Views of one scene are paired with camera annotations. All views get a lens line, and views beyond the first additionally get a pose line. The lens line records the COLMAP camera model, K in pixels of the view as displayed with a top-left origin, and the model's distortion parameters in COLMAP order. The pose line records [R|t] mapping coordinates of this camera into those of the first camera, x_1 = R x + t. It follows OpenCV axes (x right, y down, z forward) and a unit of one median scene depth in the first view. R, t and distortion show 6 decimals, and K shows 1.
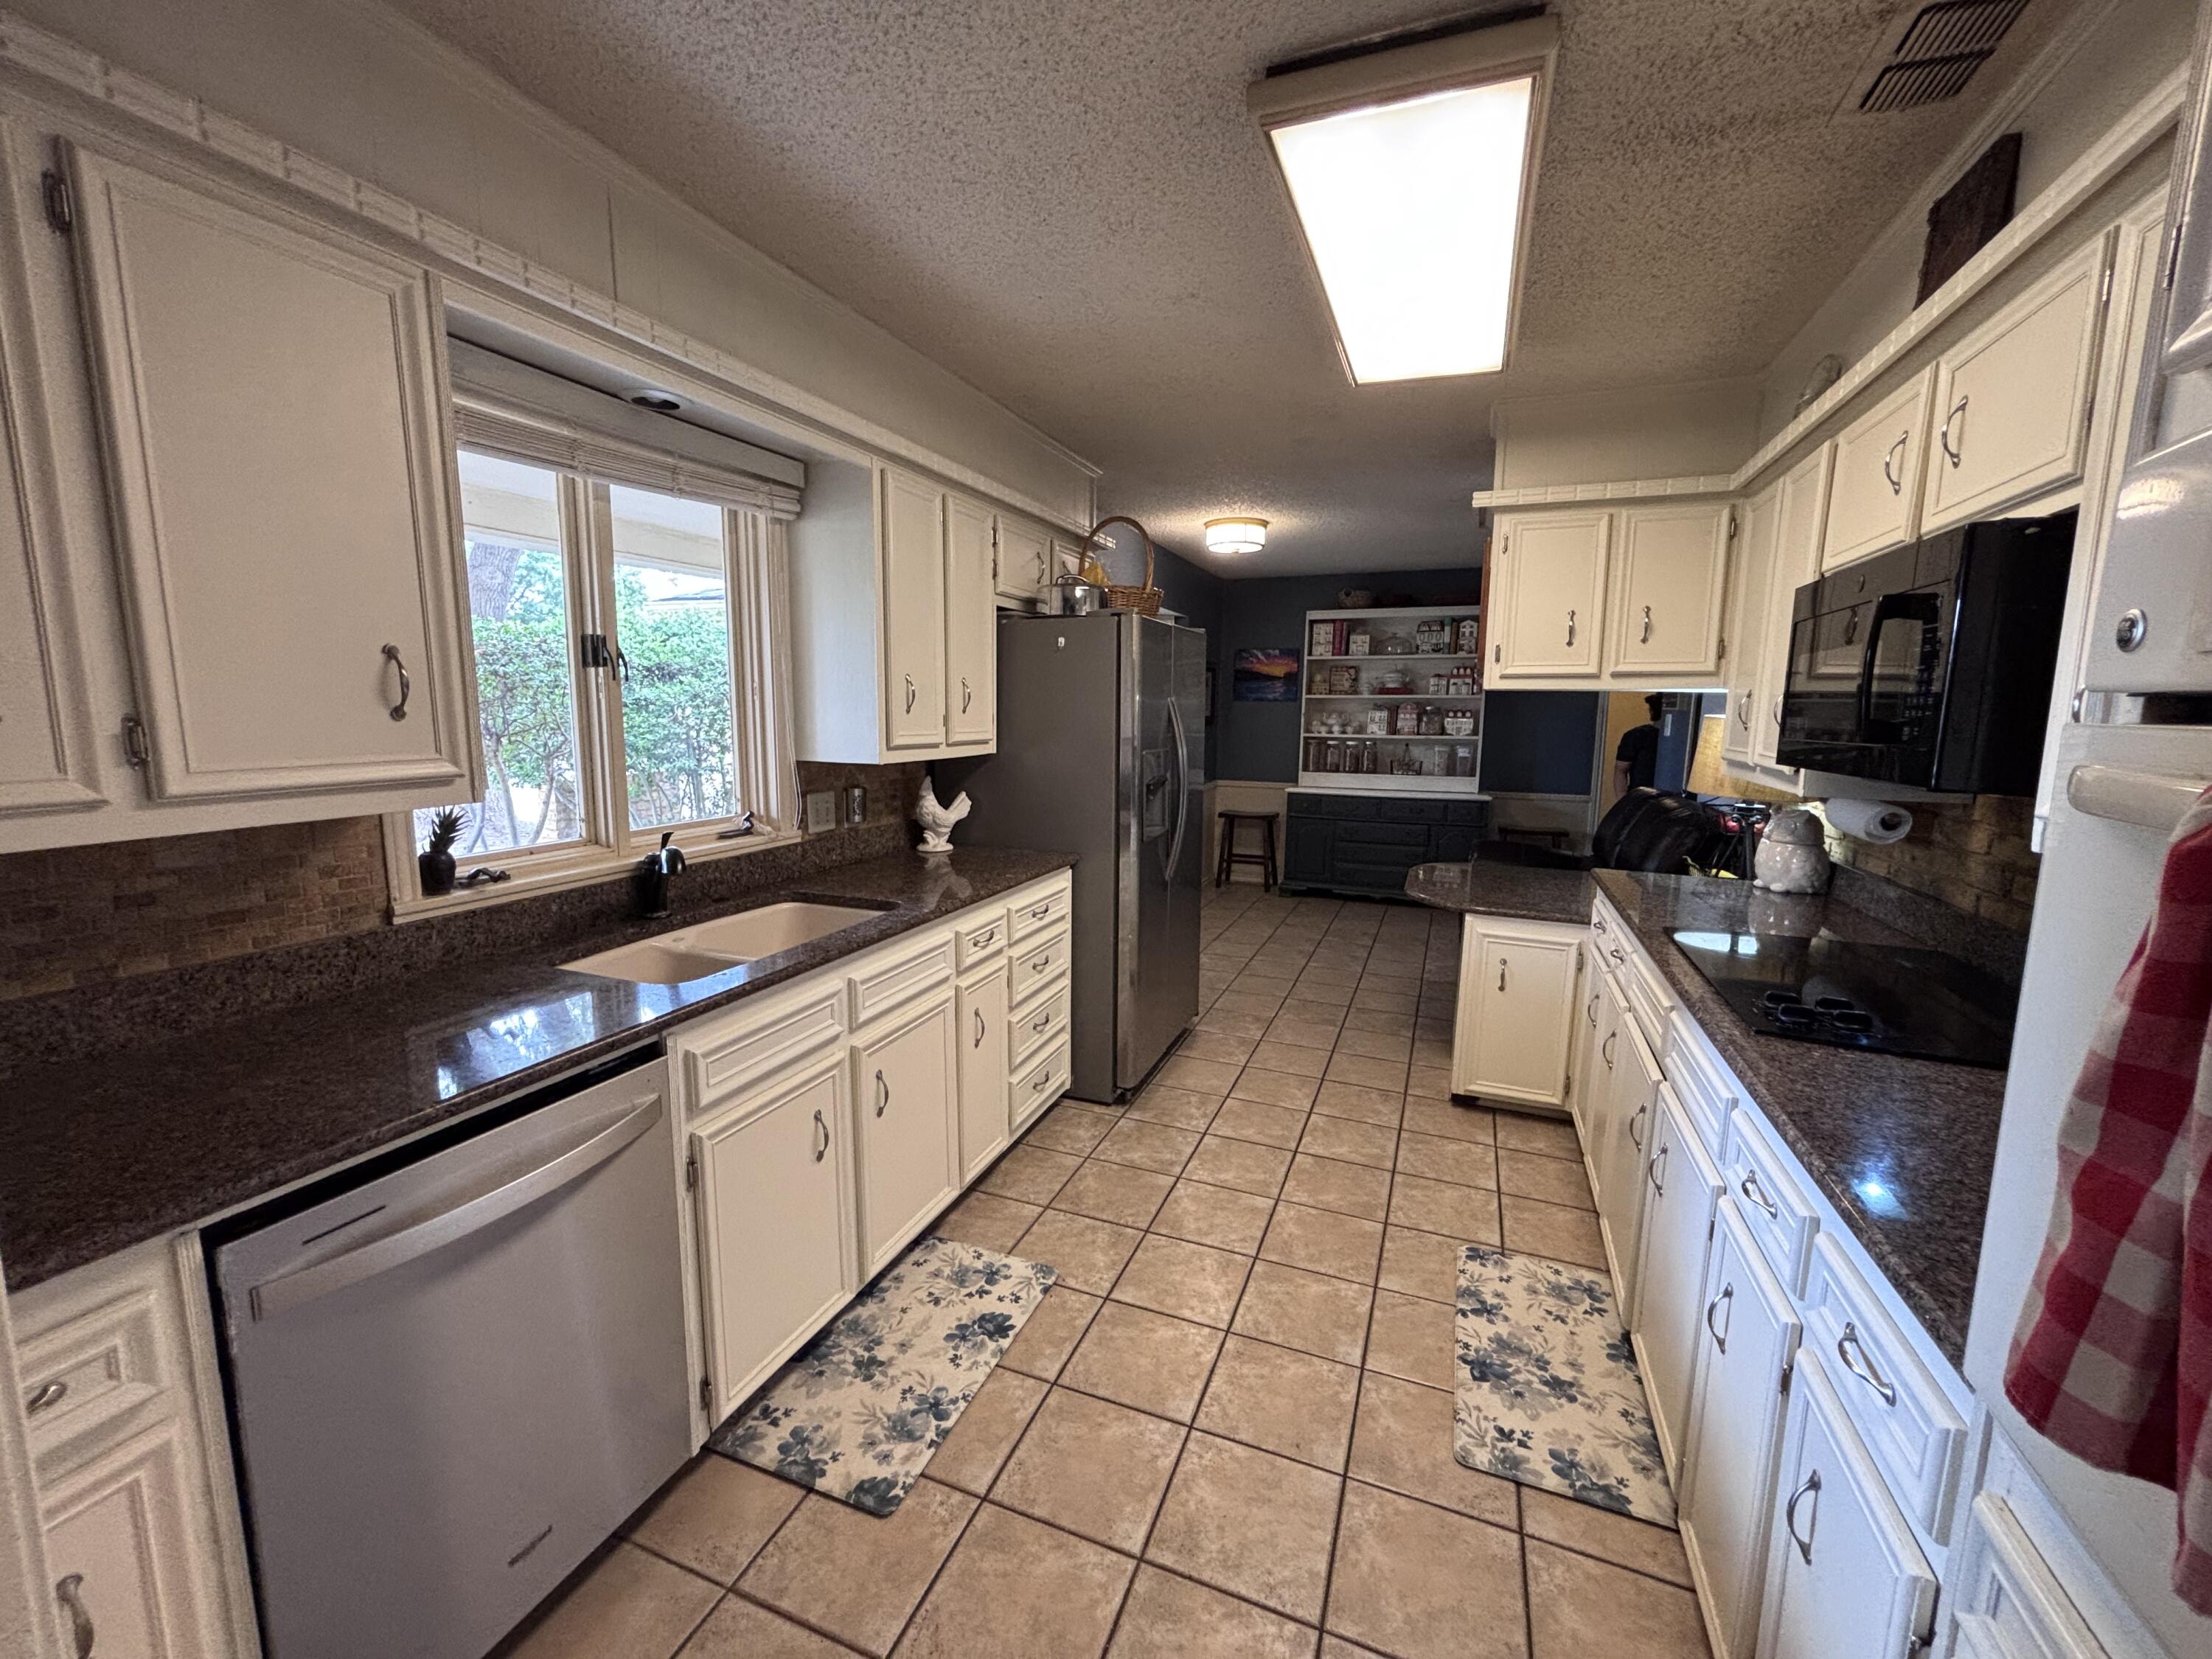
lens RADIAL K [[901.3, 0, 1109.1], [0, 901.3, 831.7], [0, 0, 1]] dist [0.003871, -0.003417]
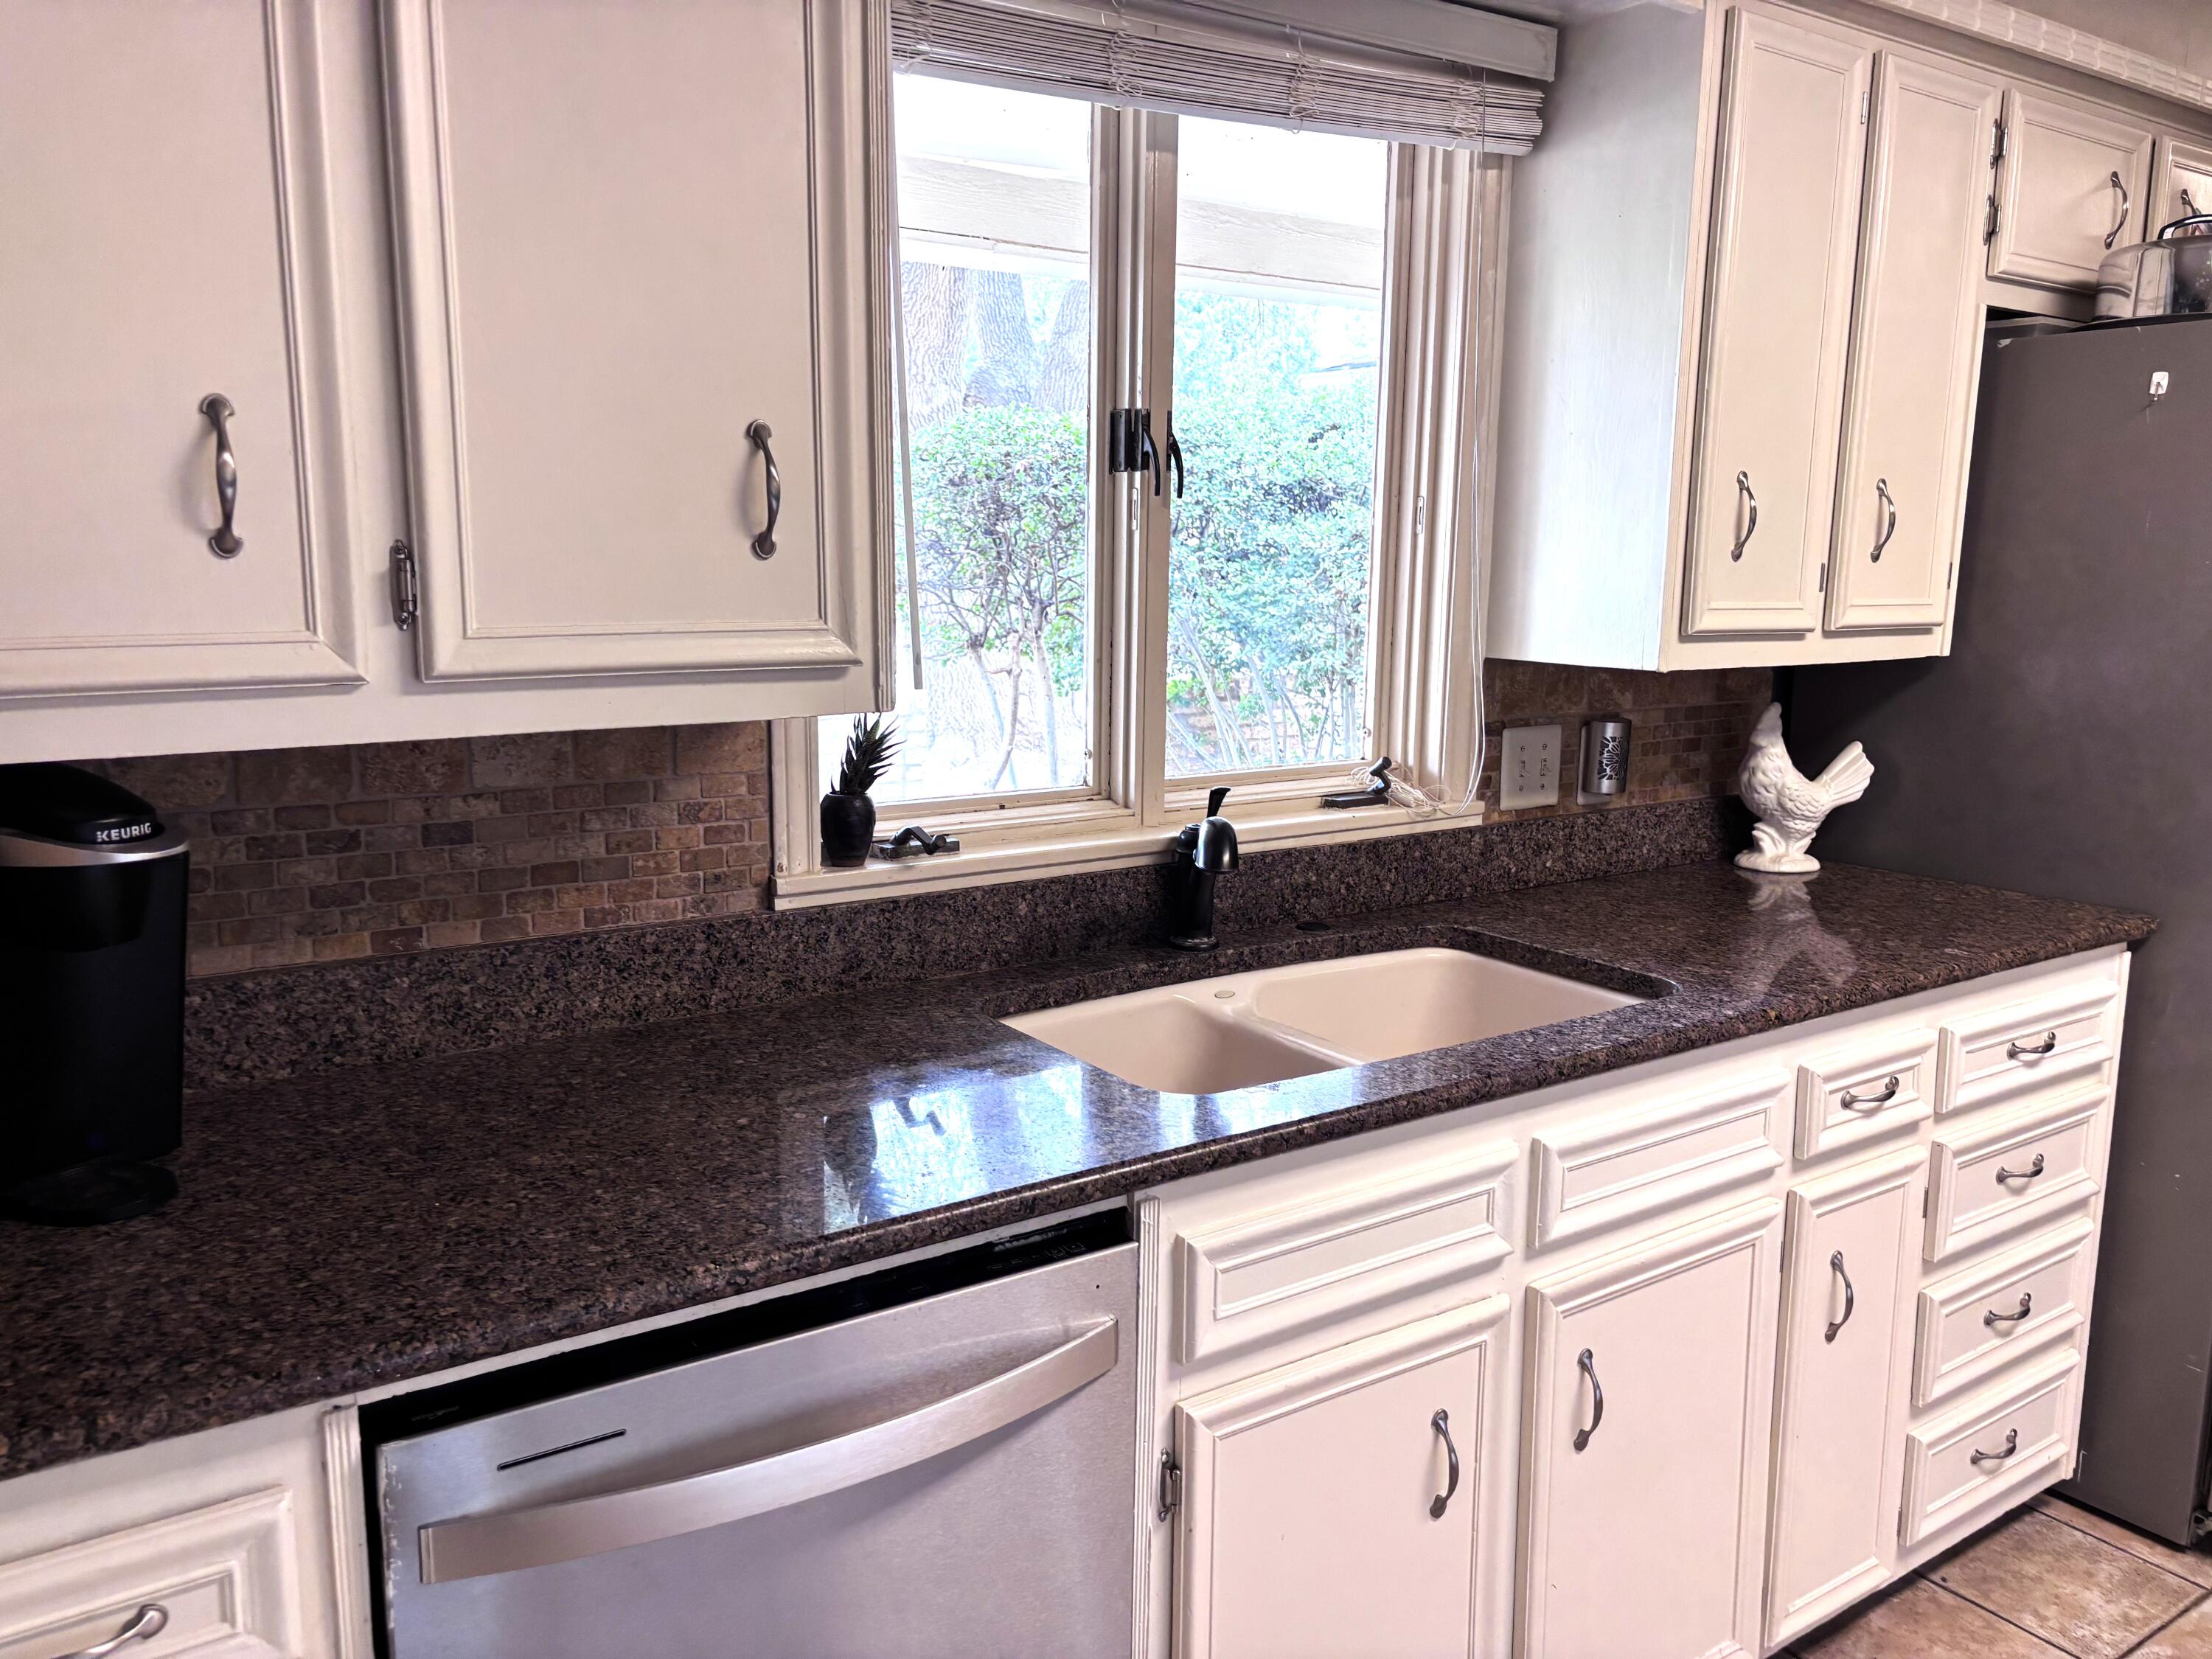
lens RADIAL K [[1675.3, 0, 1087.9], [0, 1675.3, 818.4], [0, 0, 1]] dist [0.041271, -0.049595]
pose [[0.824943, 0.087219, -0.558446, -0.012367], [-0.080636, 0.996077, 0.036451, -0.009373], [0.559434, 0.014961, 0.828740, 0.143021]]
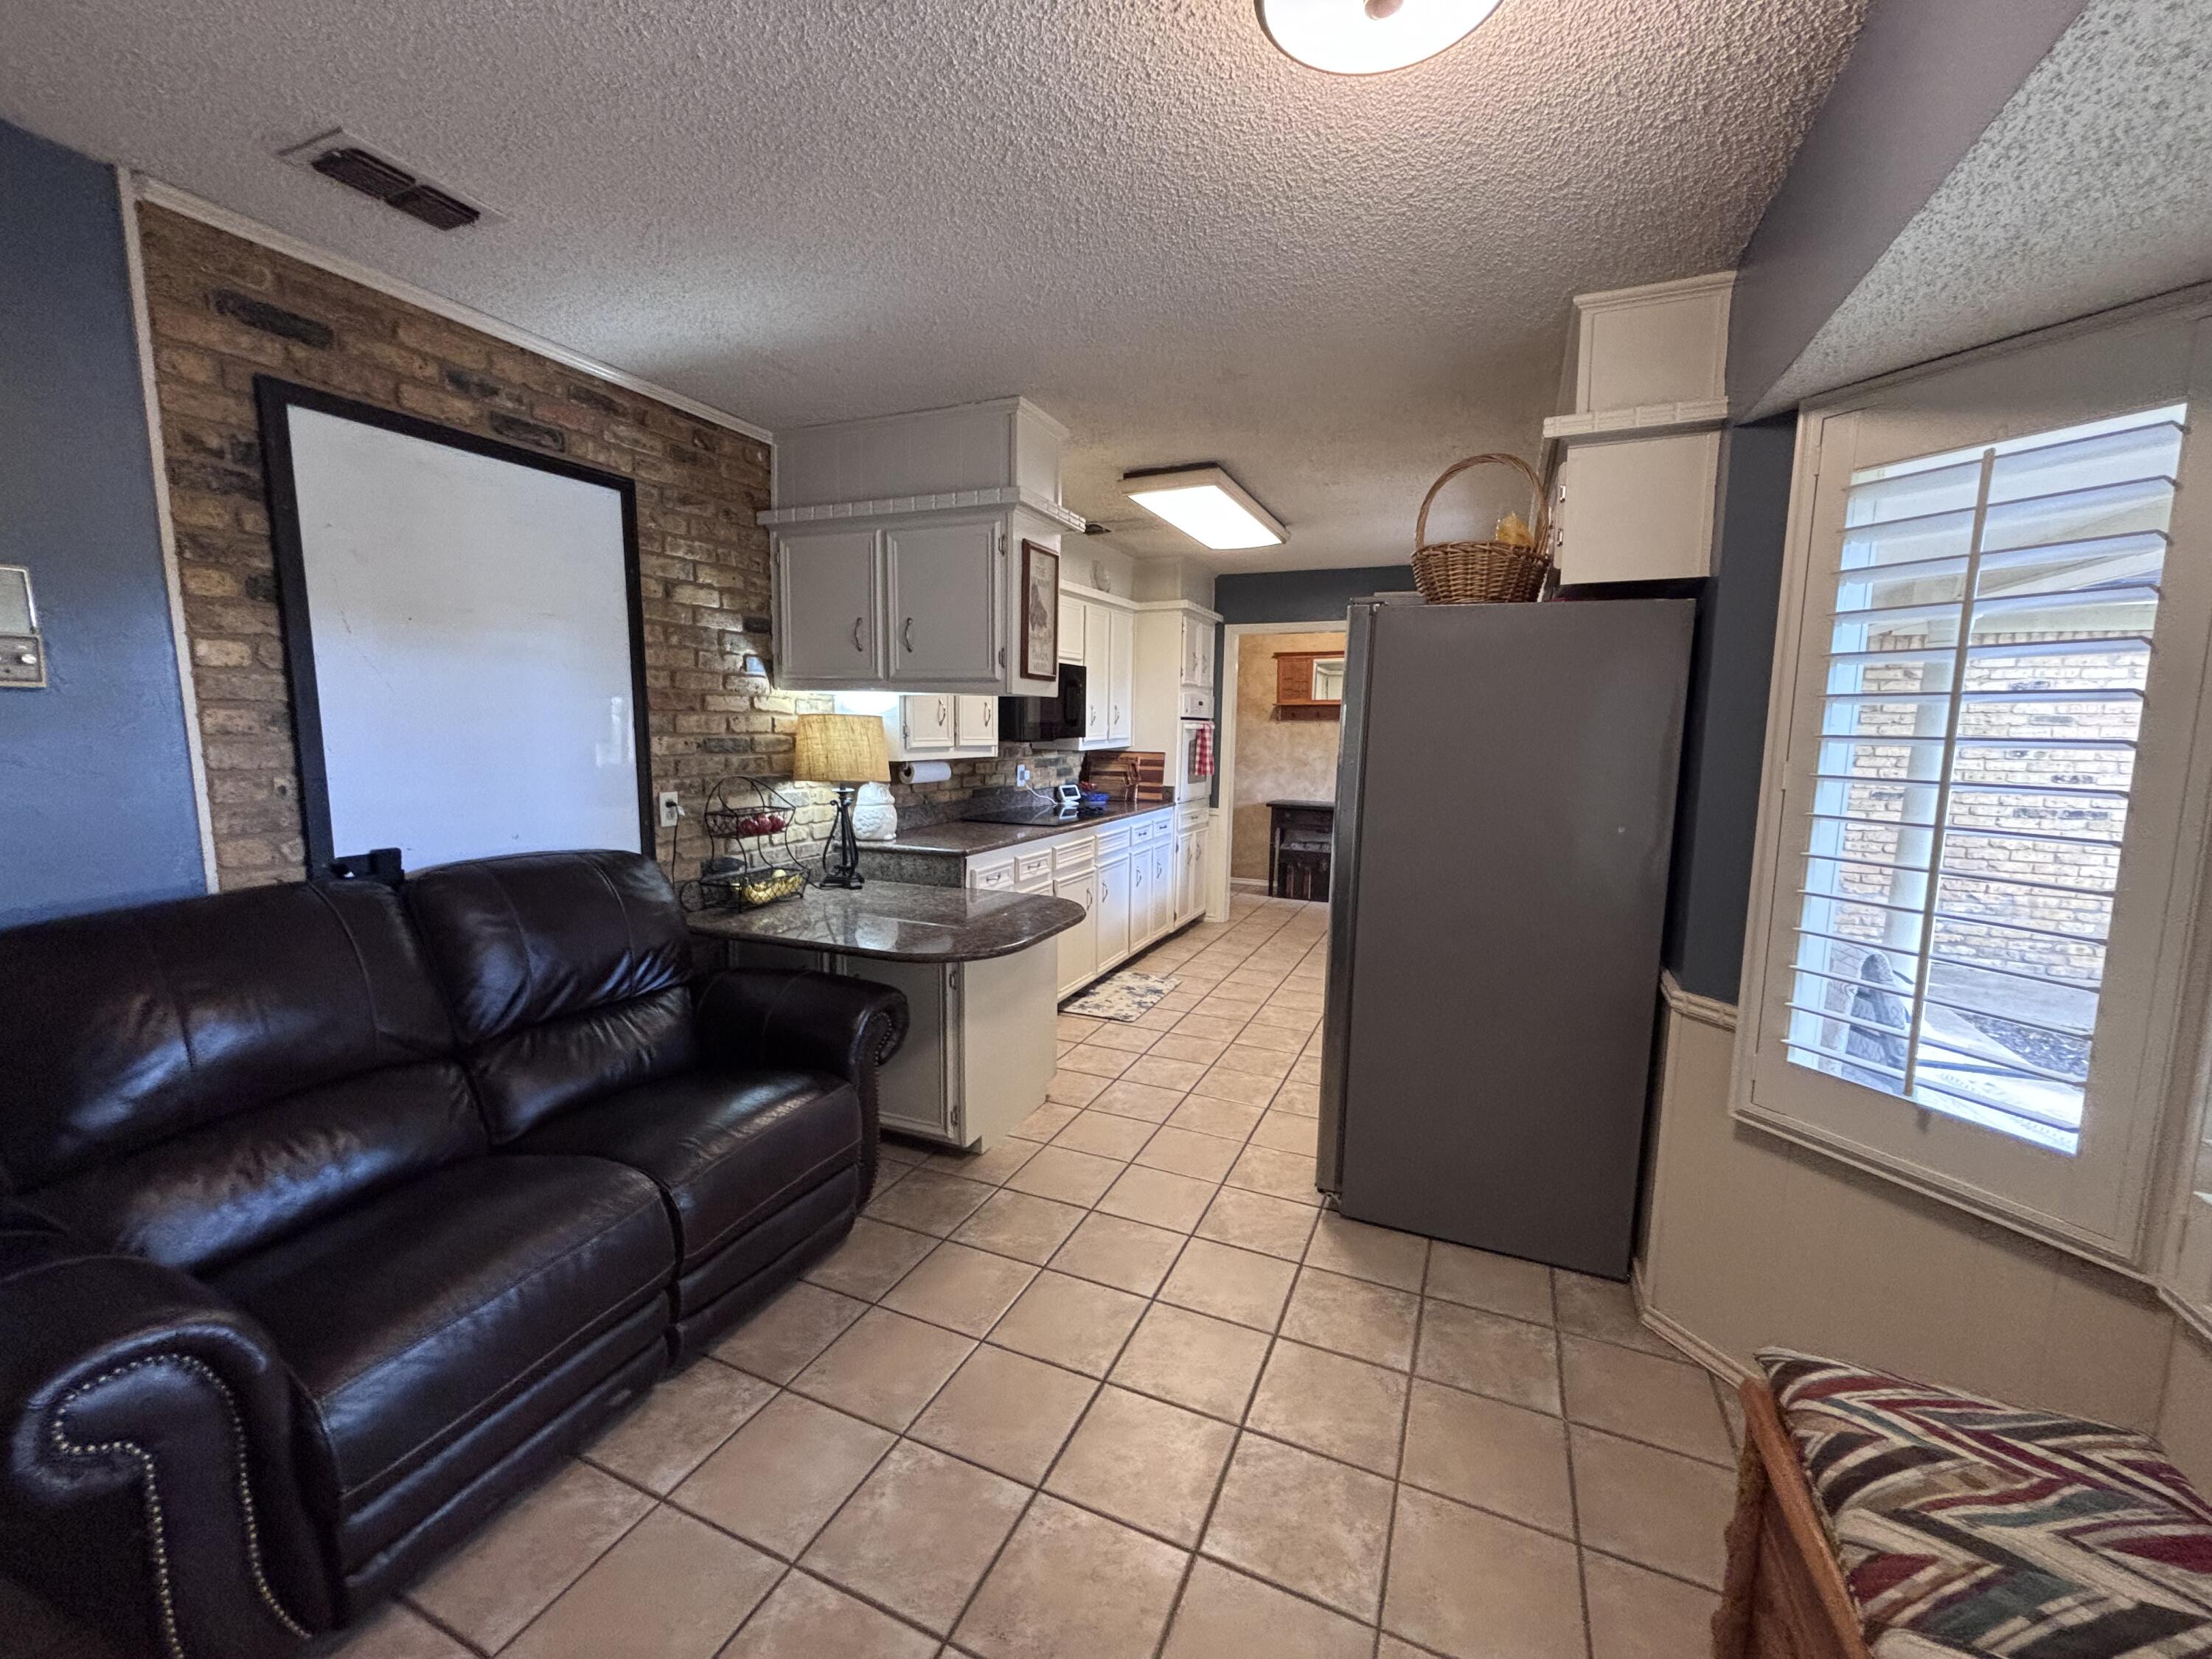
lens RADIAL K [[901.3, 0, 1118.1], [0, 901.3, 832.4], [0, 0, 1]] dist [0.003871, -0.003417]
pose [[-0.999400, -0.032048, 0.013155, 0.412666], [-0.027479, 0.964597, 0.262292, -0.366219], [-0.021095, 0.261773, -0.964899, 2.658106]]
